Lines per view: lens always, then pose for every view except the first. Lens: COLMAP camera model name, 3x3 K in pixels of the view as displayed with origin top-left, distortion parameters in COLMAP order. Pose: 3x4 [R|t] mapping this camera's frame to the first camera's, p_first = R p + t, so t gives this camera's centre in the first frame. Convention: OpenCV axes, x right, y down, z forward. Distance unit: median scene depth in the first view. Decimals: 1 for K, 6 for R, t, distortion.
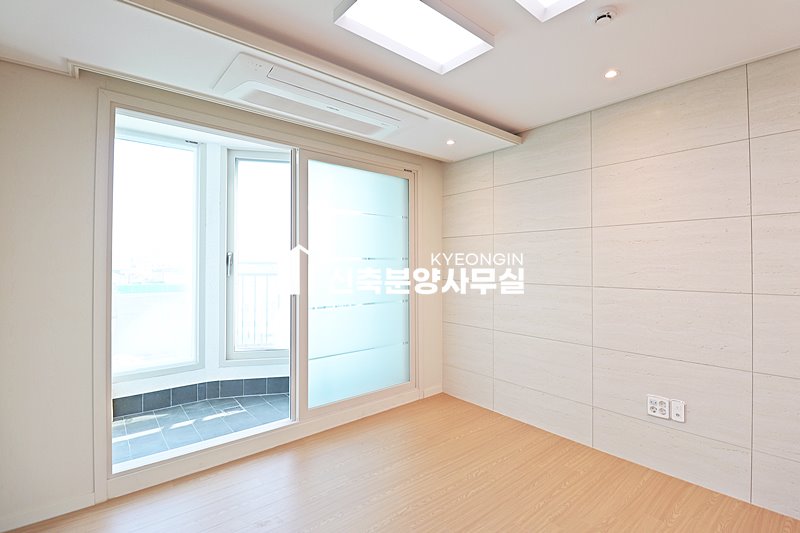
lens RADIAL K [[369.9, 0, 402.5], [0, 369.9, 254.8], [0, 0, 1]] dist [-0.005533, -0.010202]
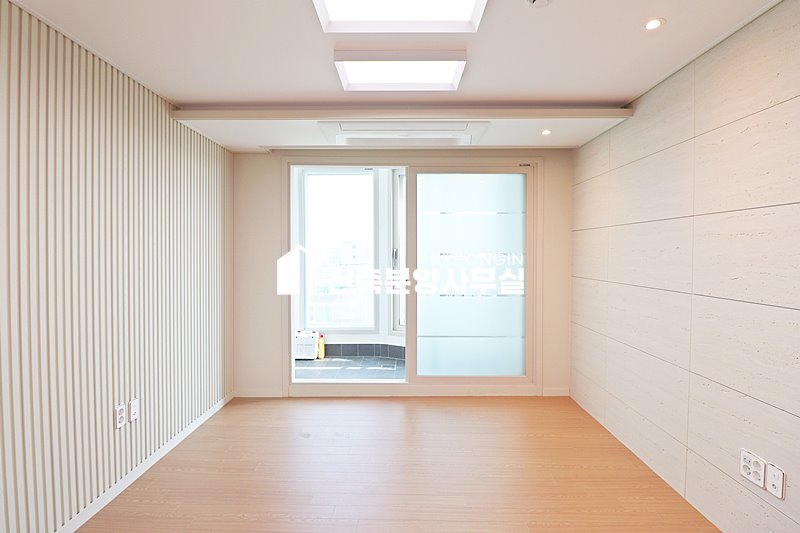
lens RADIAL K [[369.9, 0, 401.2], [0, 369.9, 259.1], [0, 0, 1]] dist [-0.005533, -0.010202]
pose [[0.757345, 0.011117, -0.652920, 0.478263], [0.016993, 0.999181, 0.036723, -0.021150], [0.652794, -0.038907, 0.756536, 0.030790]]
